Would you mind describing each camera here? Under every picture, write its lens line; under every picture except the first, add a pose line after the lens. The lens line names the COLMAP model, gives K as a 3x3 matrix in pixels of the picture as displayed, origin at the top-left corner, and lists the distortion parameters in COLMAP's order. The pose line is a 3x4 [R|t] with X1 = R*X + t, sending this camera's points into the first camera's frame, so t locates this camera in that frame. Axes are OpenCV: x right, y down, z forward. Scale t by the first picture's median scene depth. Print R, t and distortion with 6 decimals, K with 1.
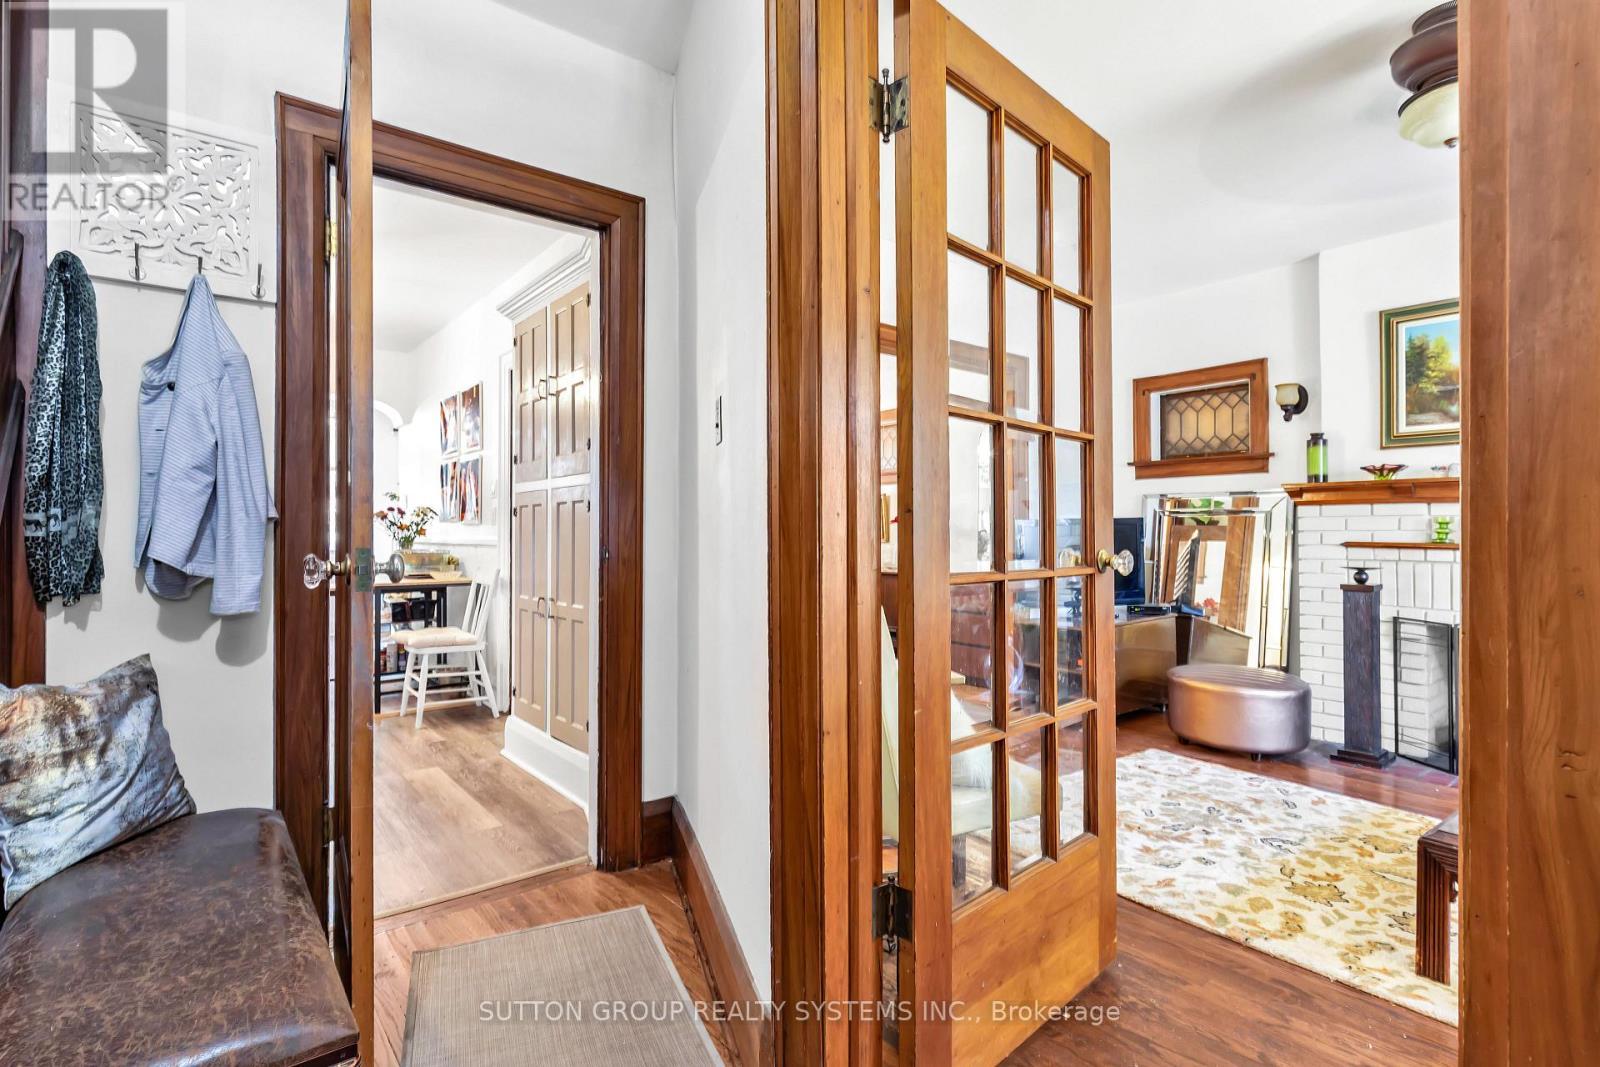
lens RADIAL K [[786.8, 0, 800.0], [0, 786.8, 533.5], [0, 0, 1]] dist [-0.005712, -0.000761]
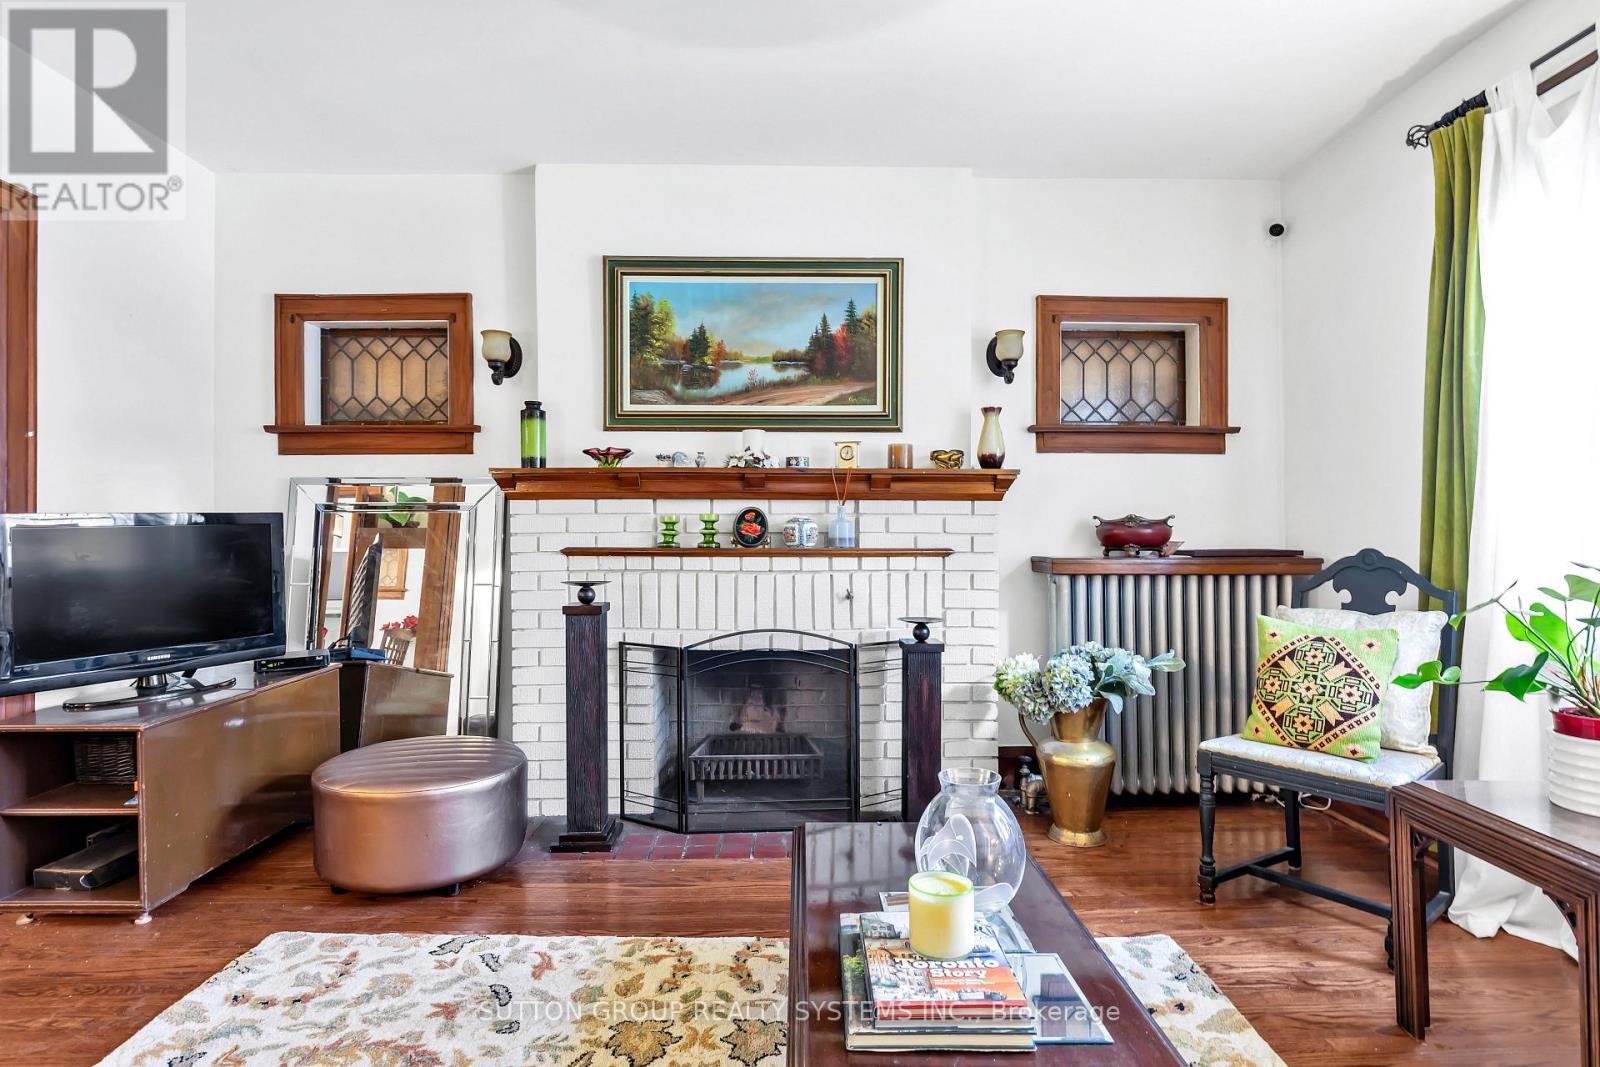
lens RADIAL K [[830.7, 0, 807.1], [0, 830.7, 513.8], [0, 0, 1]] dist [-0.002334, -0.000692]
pose [[0.610335, 0.012862, 0.792039, 0.205598], [0.007432, 0.999731, -0.021961, -0.003055], [-0.792109, 0.019290, 0.610075, 0.332557]]
